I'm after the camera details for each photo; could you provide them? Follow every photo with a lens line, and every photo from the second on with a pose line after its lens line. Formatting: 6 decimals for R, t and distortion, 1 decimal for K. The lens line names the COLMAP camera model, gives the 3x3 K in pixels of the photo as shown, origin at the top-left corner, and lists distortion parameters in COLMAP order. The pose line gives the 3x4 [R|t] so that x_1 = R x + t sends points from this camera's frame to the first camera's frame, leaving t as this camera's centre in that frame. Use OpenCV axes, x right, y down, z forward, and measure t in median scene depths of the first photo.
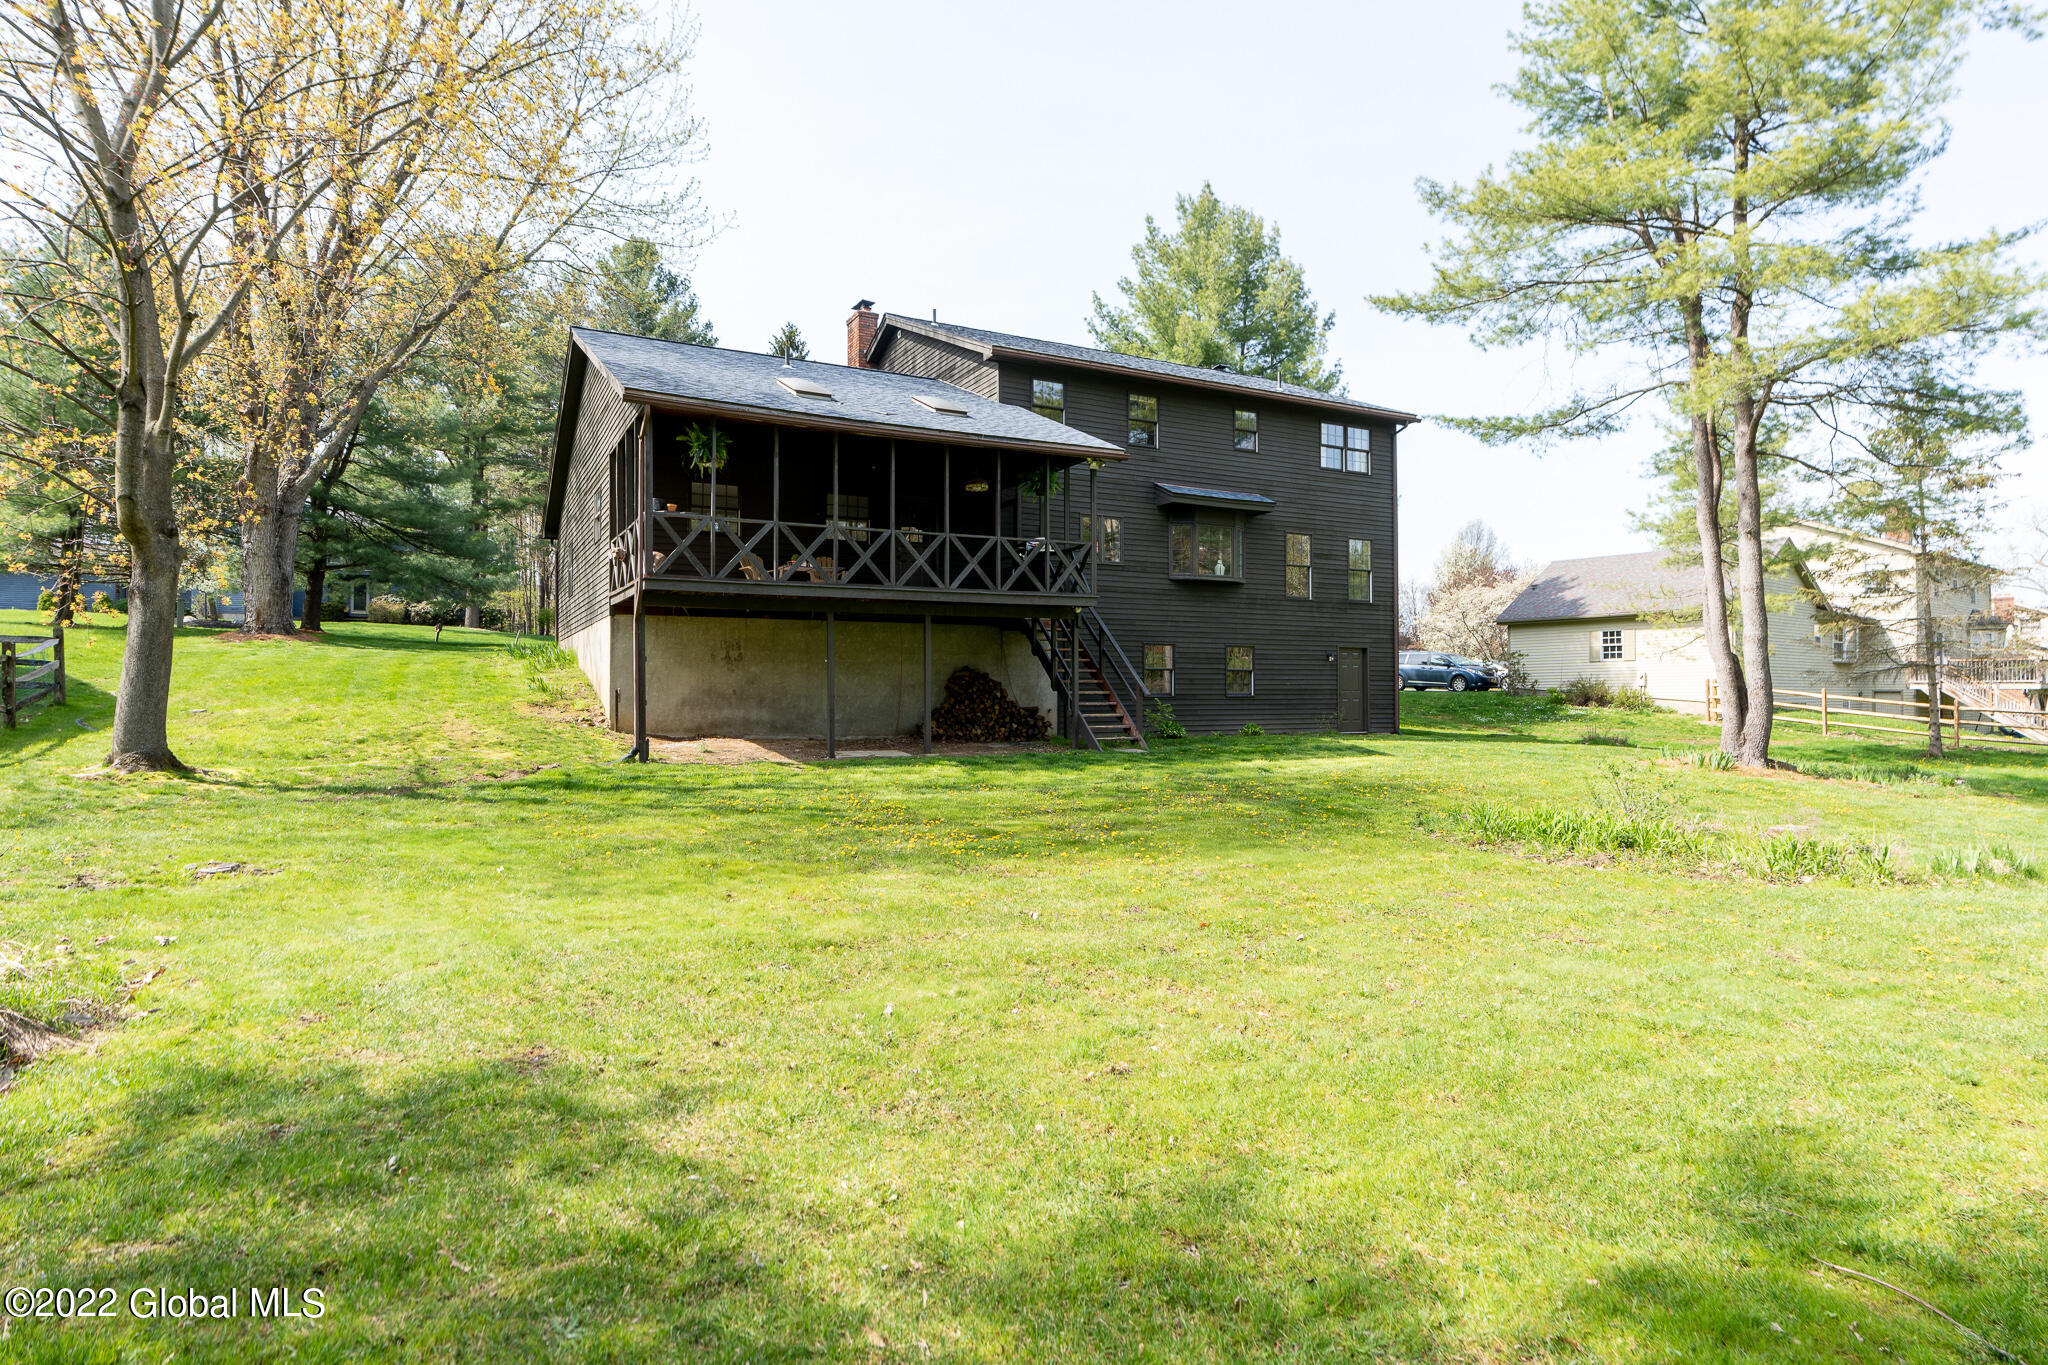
lens RADIAL K [[1108.5, 0, 1024.0], [0, 1108.5, 682.5], [0, 0, 1]] dist [-0.001309, -0.000093]
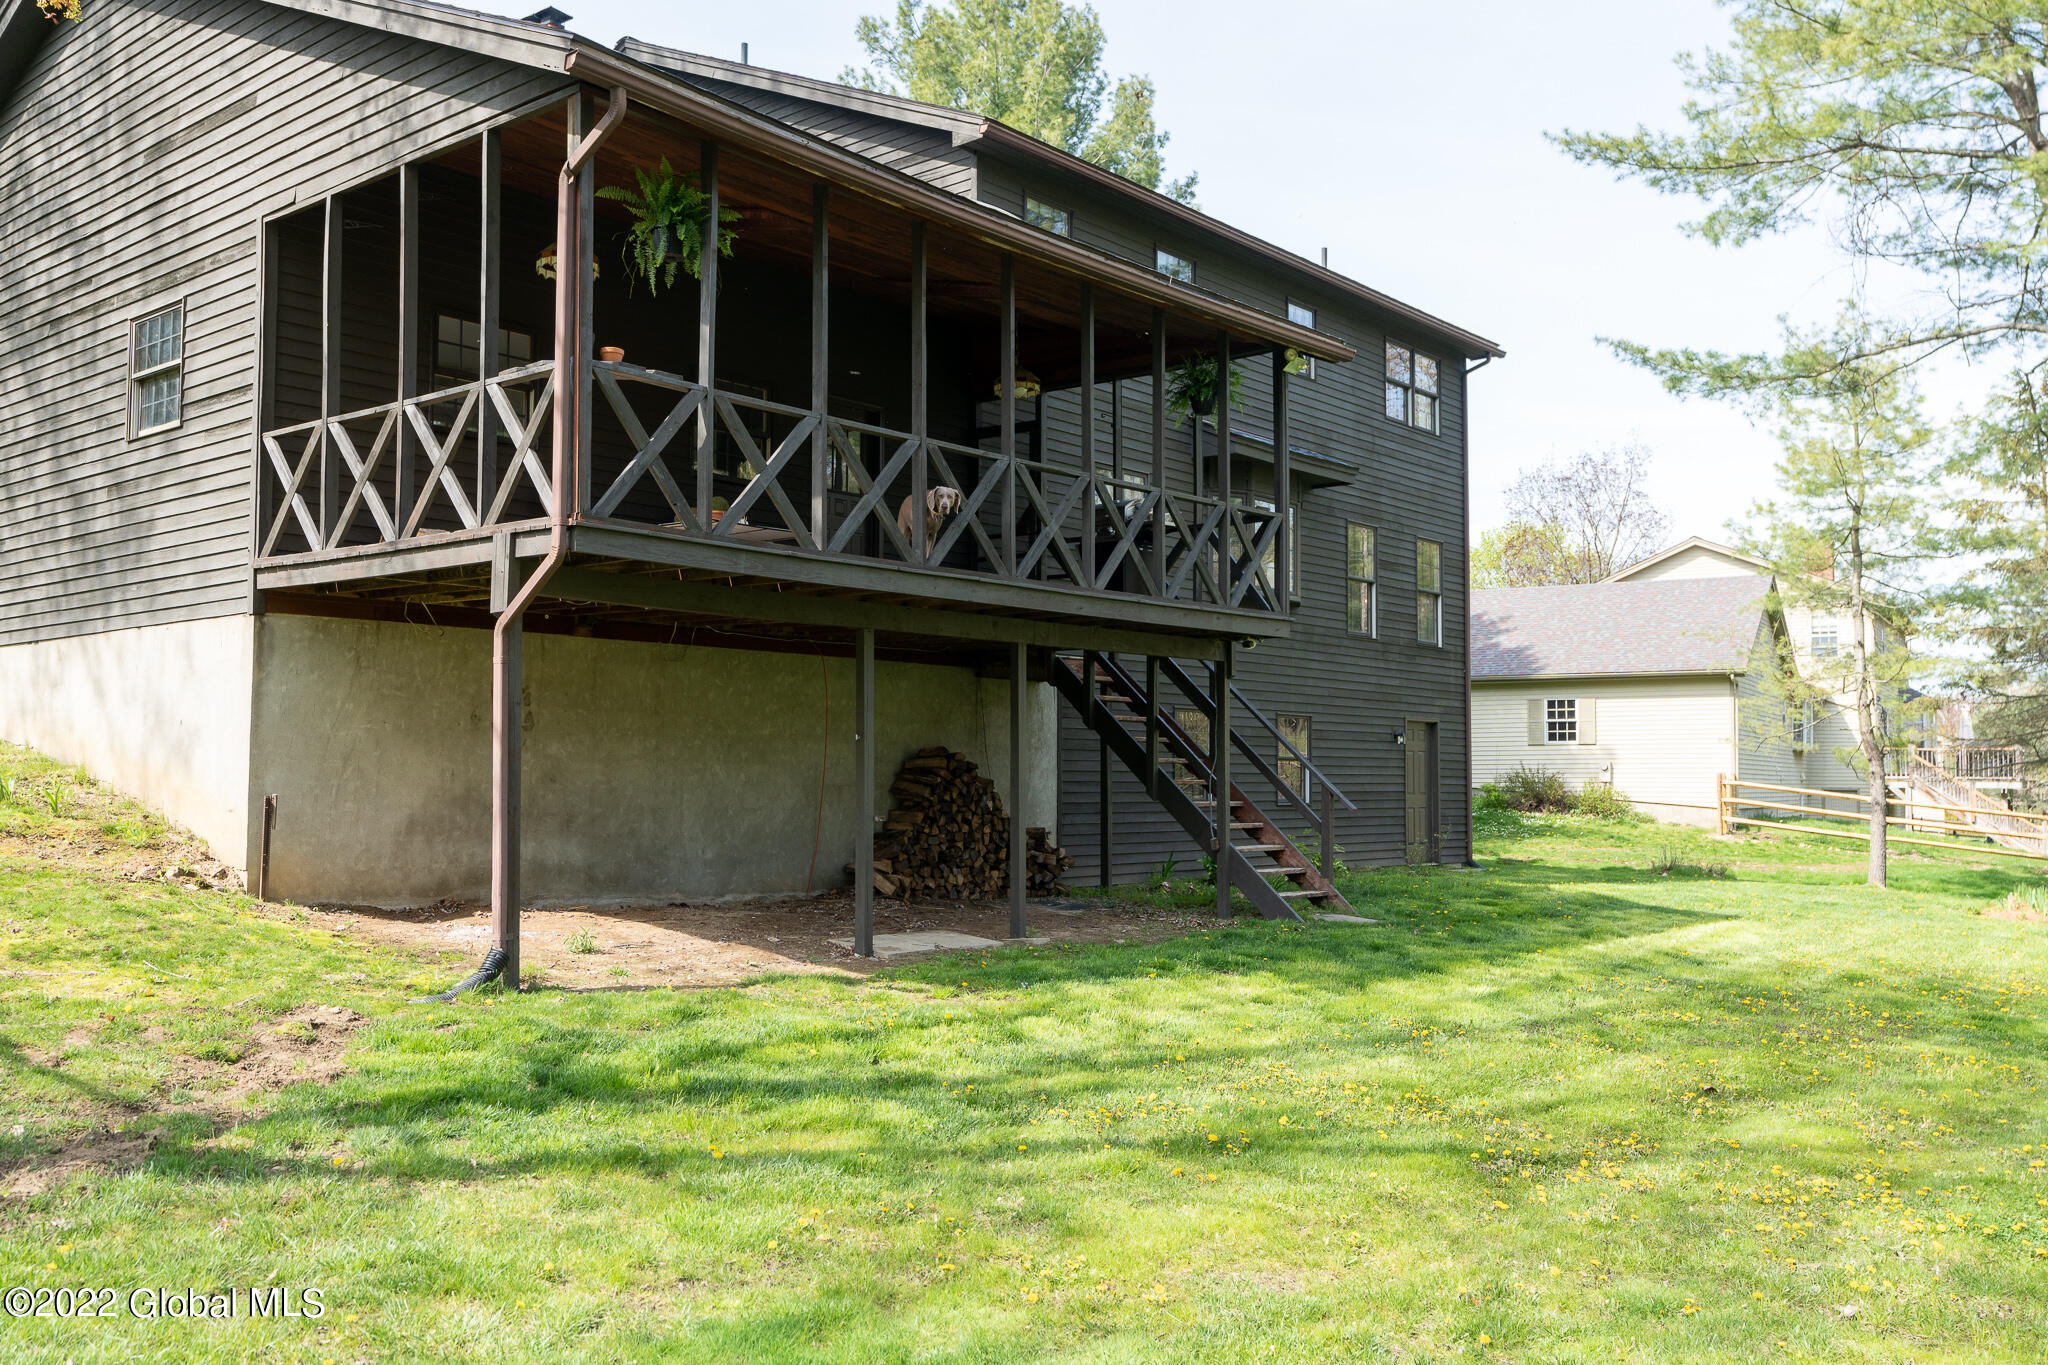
lens RADIAL K [[1728.6, 0, 1024.0], [0, 1728.6, 682.5], [0, 0, 1]] dist [0.013285, -0.007769]
pose [[0.929413, 0.027711, 0.367999, -0.275054], [-0.011429, 0.998860, -0.046351, -0.007742], [-0.368863, 0.038874, 0.928670, 0.245314]]
